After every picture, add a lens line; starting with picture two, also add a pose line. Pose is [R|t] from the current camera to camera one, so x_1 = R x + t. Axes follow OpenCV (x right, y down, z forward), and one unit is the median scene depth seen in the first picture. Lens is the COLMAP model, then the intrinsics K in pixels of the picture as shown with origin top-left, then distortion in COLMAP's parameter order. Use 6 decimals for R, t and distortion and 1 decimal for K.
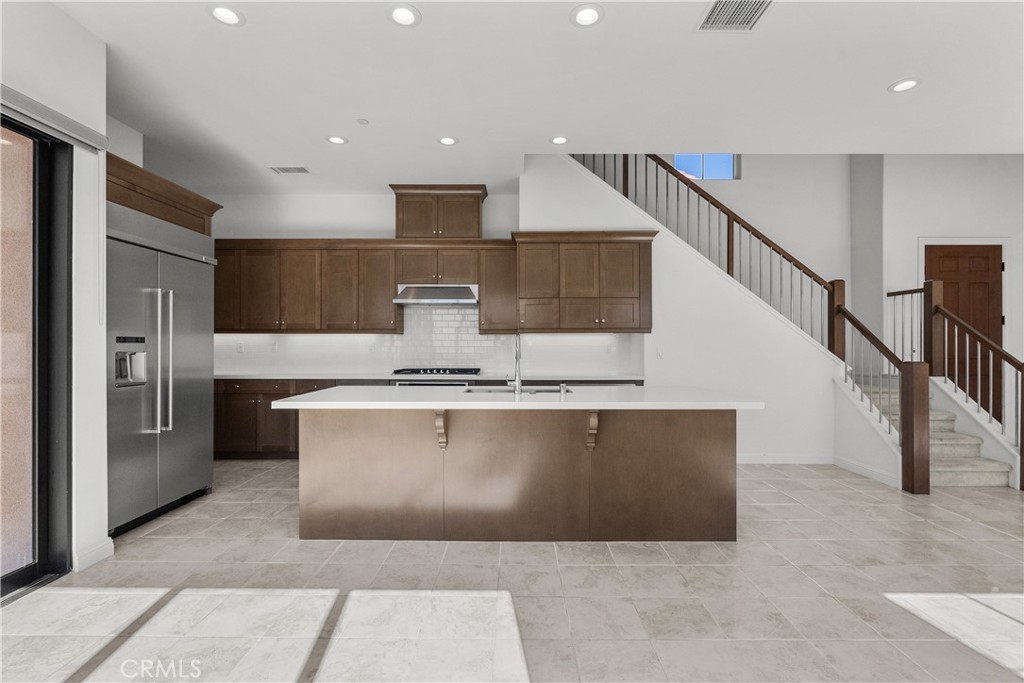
lens RADIAL K [[472.3, 0, 504.8], [0, 472.3, 343.7], [0, 0, 1]] dist [-0.002577, 0.003041]
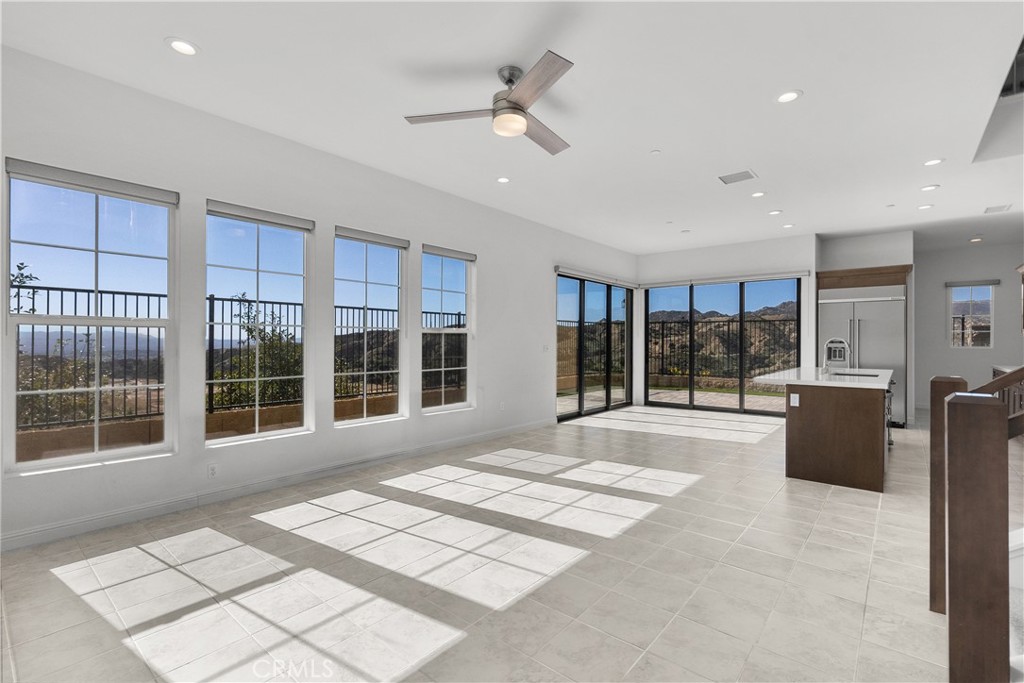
lens RADIAL K [[472.3, 0, 509.6], [0, 472.3, 340.9], [0, 0, 1]] dist [-0.002577, 0.003041]
pose [[-0.636971, -0.002474, -0.770884, 1.344842], [-0.003746, 0.999993, -0.000114, -0.002023], [0.770879, 0.002815, -0.636975, 0.785630]]
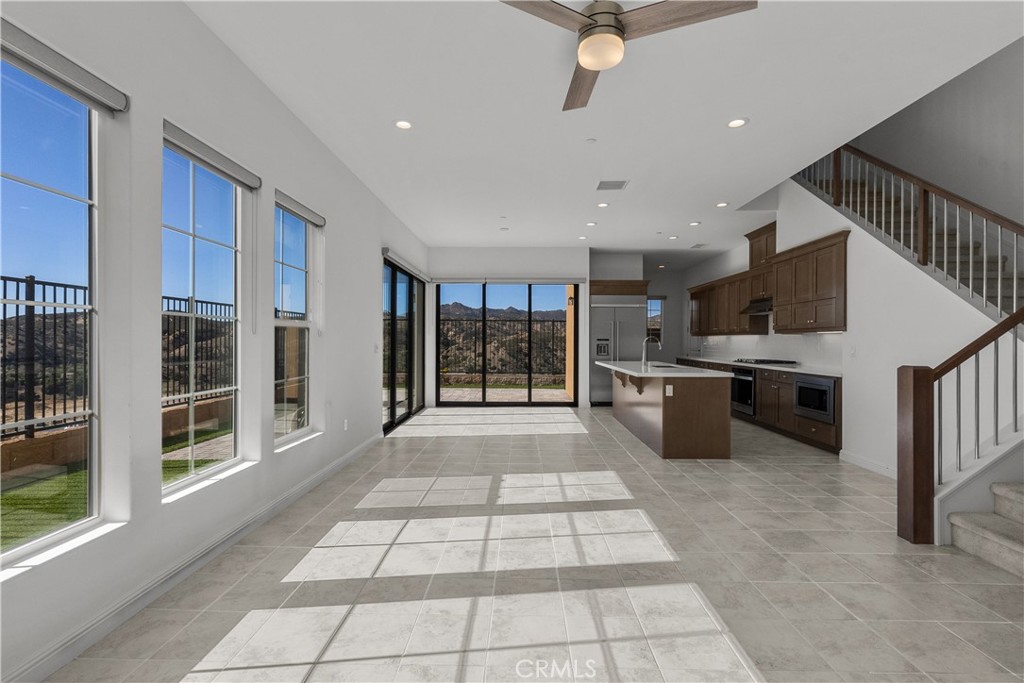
lens RADIAL K [[472.3, 0, 516.3], [0, 472.3, 341.0], [0, 0, 1]] dist [-0.002577, 0.003041]
pose [[-0.002423, 0.002198, -0.999995, 1.333209], [-0.004268, 0.999988, 0.002208, -0.000383], [0.999988, 0.004273, -0.002414, 0.300529]]
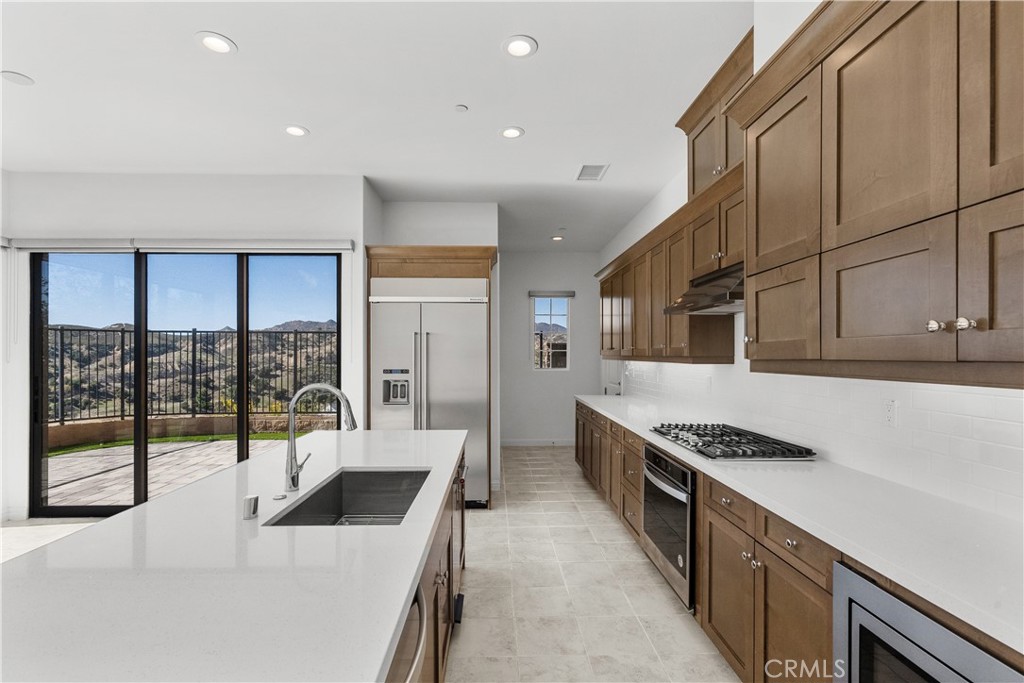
lens RADIAL K [[472.3, 0, 503.4], [0, 472.3, 351.6], [0, 0, 1]] dist [-0.002577, 0.003041]
pose [[0.017255, -0.003563, -0.999845, 0.393171], [-0.000663, 0.999993, -0.003575, -0.035321], [0.999851, 0.000724, 0.017252, 0.811440]]
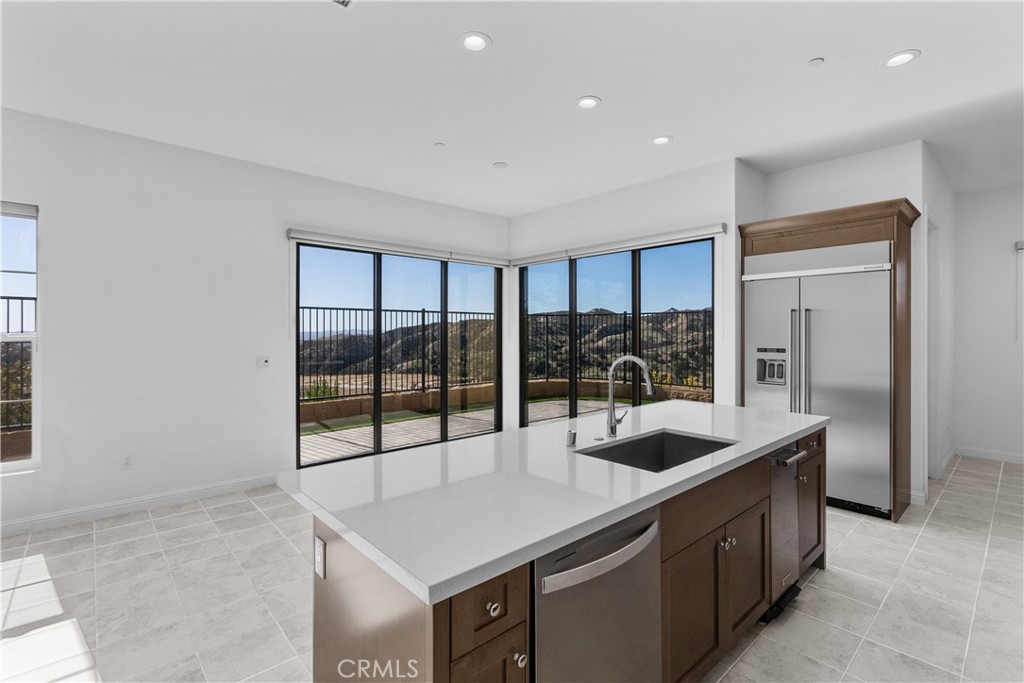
lens RADIAL K [[472.3, 0, 522.2], [0, 472.3, 333.9], [0, 0, 1]] dist [-0.002577, 0.003041]
pose [[-0.739686, 0.004895, -0.672934, 0.414688], [0.001604, 0.999984, 0.005511, -0.036373], [0.672950, 0.002998, -0.739682, 0.952168]]
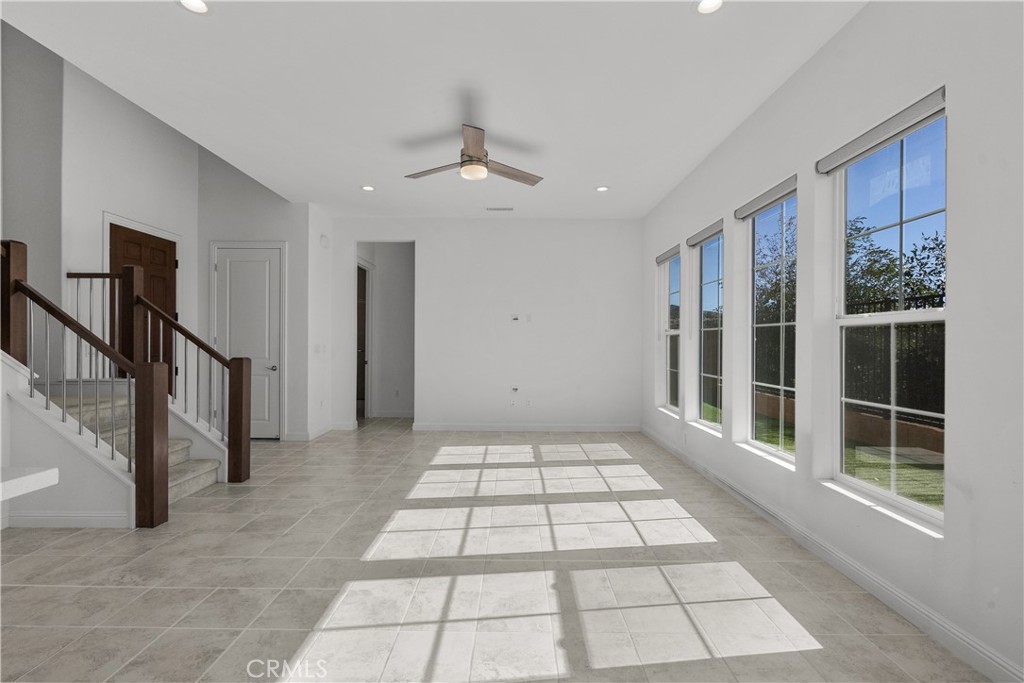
lens RADIAL K [[472.3, 0, 512.0], [0, 472.3, 340.9], [0, 0, 1]] dist [-0.002577, 0.003041]
pose [[-0.001895, 0.003319, 0.999993, 0.051730], [-0.005417, 0.999980, -0.003329, 0.001421], [-0.999984, -0.005424, -0.001877, 0.318384]]
